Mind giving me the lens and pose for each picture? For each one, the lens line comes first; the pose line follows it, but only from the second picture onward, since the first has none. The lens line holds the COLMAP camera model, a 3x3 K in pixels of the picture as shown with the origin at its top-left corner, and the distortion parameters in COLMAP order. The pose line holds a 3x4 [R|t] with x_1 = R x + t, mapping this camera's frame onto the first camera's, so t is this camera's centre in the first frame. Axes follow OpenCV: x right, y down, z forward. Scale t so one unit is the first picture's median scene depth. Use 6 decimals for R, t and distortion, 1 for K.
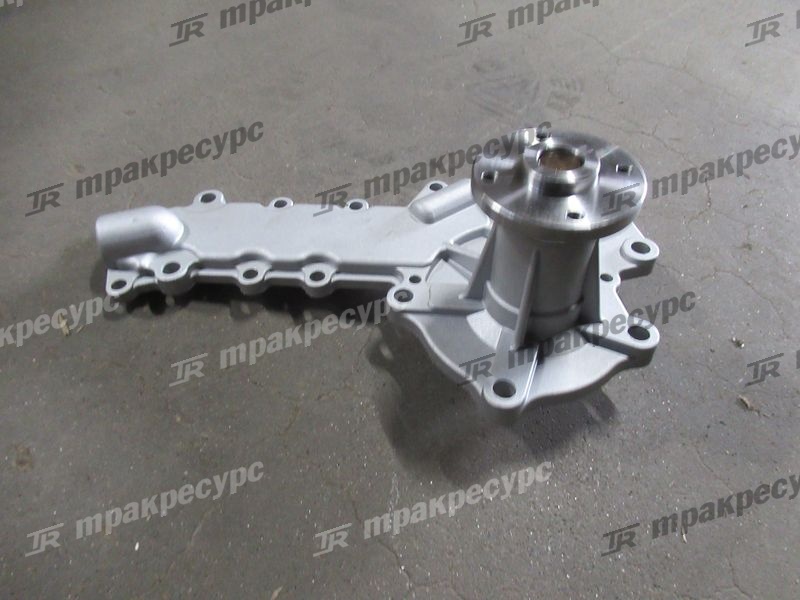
lens RADIAL K [[577.5, 0, 388.7], [0, 577.5, 300.4], [0, 0, 1]] dist [0.001831, 0.001794]
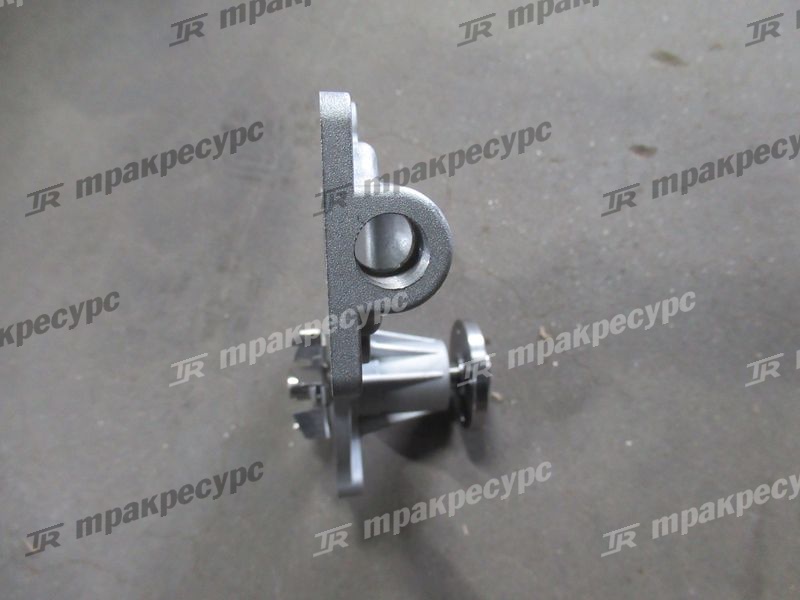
lens RADIAL K [[577.5, 0, 388.7], [0, 577.5, 300.4], [0, 0, 1]] dist [0.001831, 0.001794]
pose [[1.000000, -0.000147, 0.000698, -0.499163], [0.000147, 1.000000, 0.000001, -0.000085], [-0.000698, -0.000001, 1.000000, 0.000817]]
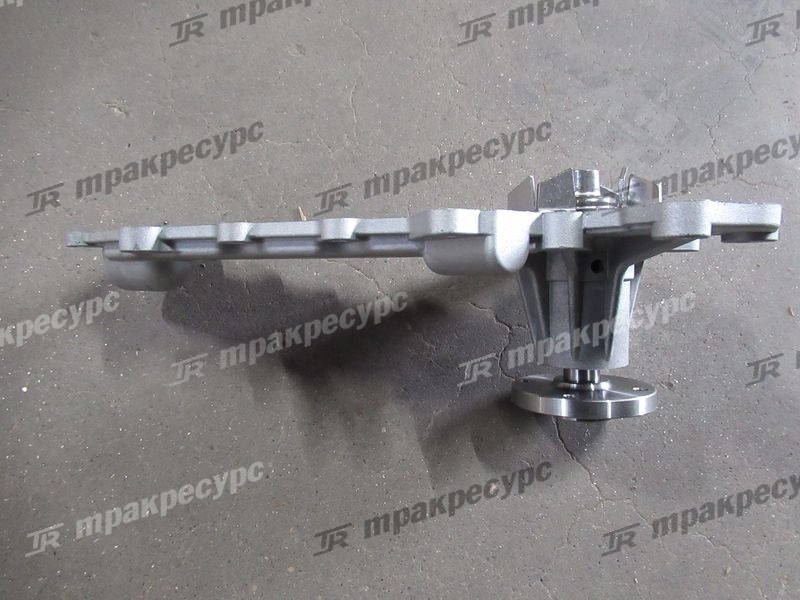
lens RADIAL K [[577.5, 0, 388.7], [0, 577.5, 300.4], [0, 0, 1]] dist [0.001831, 0.001794]
pose [[0.999996, 0.000833, -0.002539, 1.478079], [-0.000833, 1.000000, -0.000011, -0.000575], [0.002539, 0.000013, 0.999997, 0.002730]]
